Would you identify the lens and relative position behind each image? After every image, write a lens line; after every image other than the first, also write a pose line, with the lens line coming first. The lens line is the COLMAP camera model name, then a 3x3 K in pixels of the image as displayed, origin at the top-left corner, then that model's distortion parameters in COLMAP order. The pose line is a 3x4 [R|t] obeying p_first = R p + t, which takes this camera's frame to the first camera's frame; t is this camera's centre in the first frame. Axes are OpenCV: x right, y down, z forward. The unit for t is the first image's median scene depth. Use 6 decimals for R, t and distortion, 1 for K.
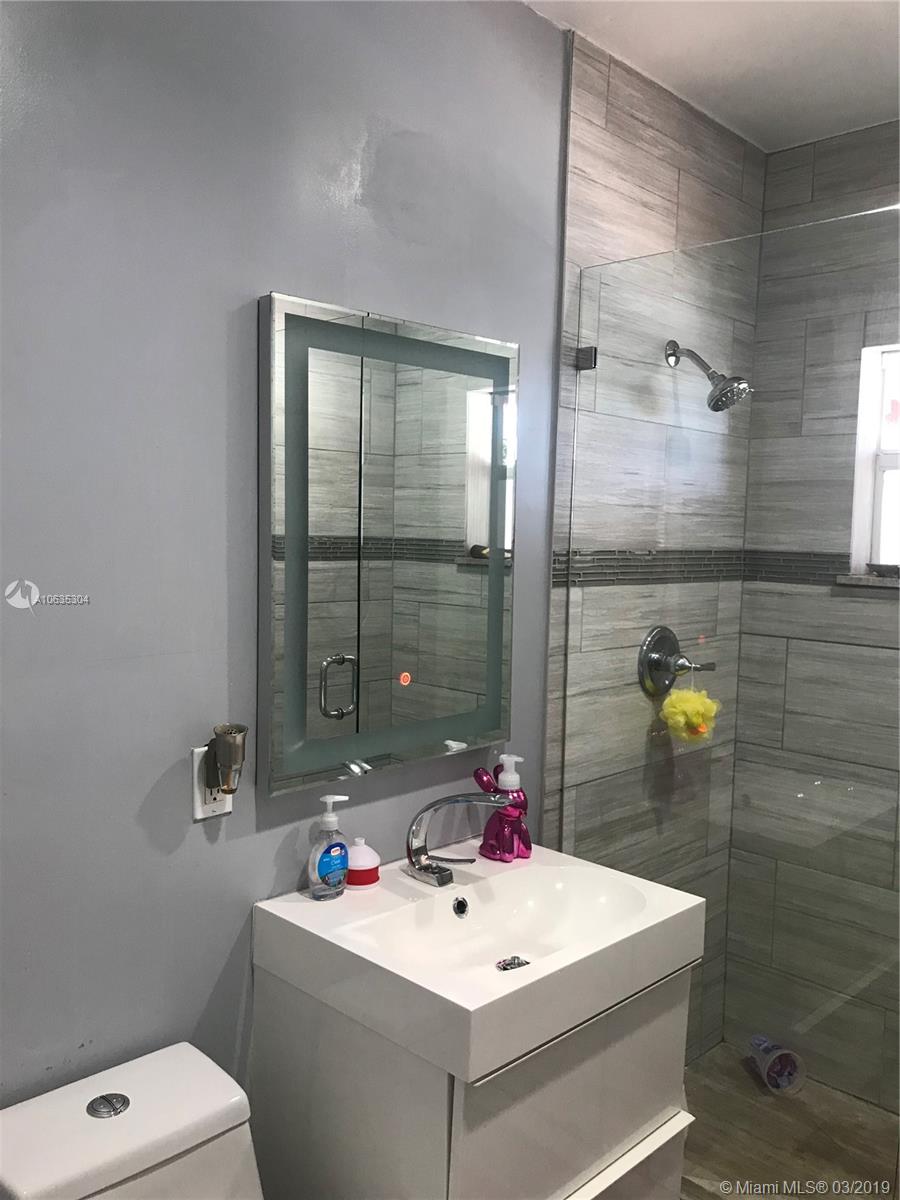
lens RADIAL K [[1000.9, 0, 450.0], [0, 1000.9, 600.0], [0, 0, 1]] dist [0.006892, 0.013511]
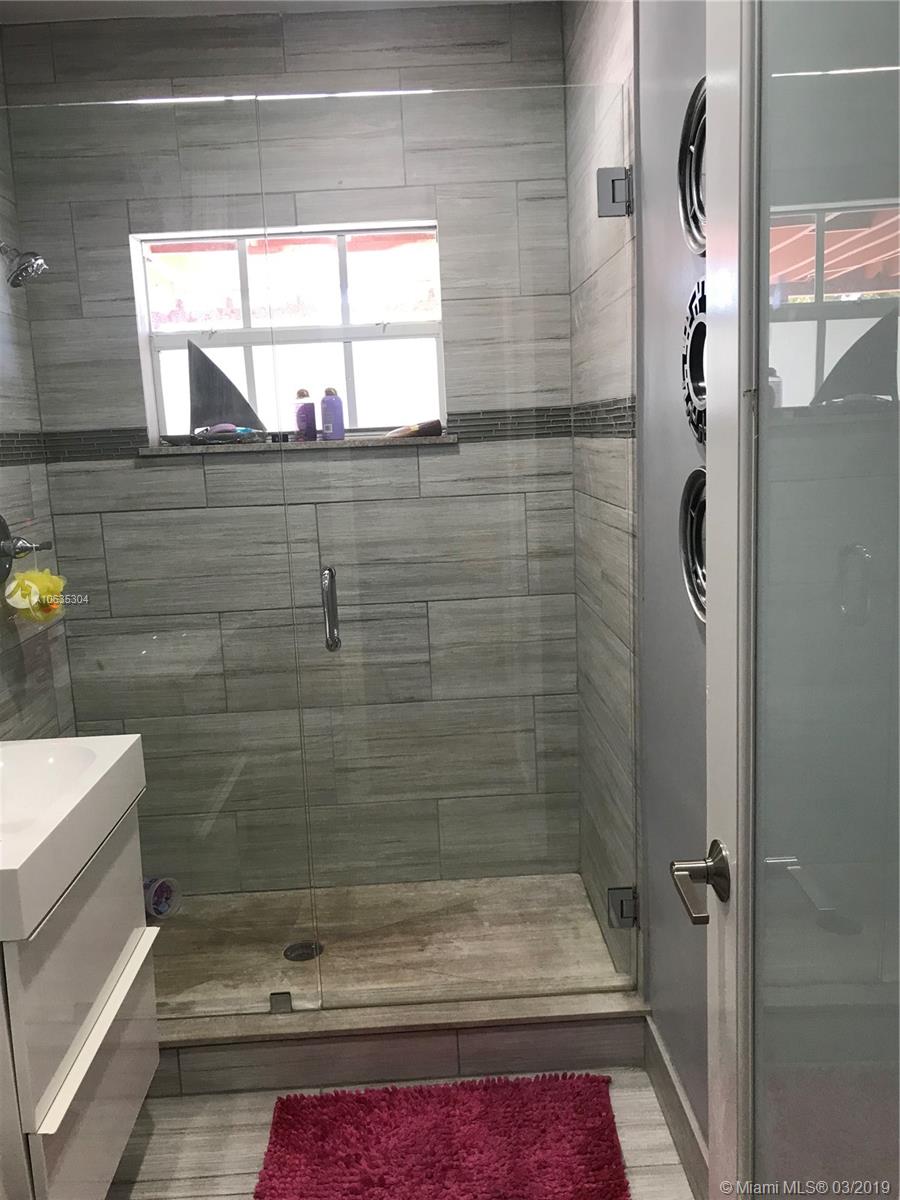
lens RADIAL K [[1000.9, 0, 450.0], [0, 1000.9, 600.0], [0, 0, 1]] dist [0.006892, 0.013511]
pose [[0.686161, -0.182328, 0.704230, -0.177564], [0.123920, 0.983227, 0.133821, 0.033536], [-0.716818, -0.004554, 0.697246, -0.005445]]
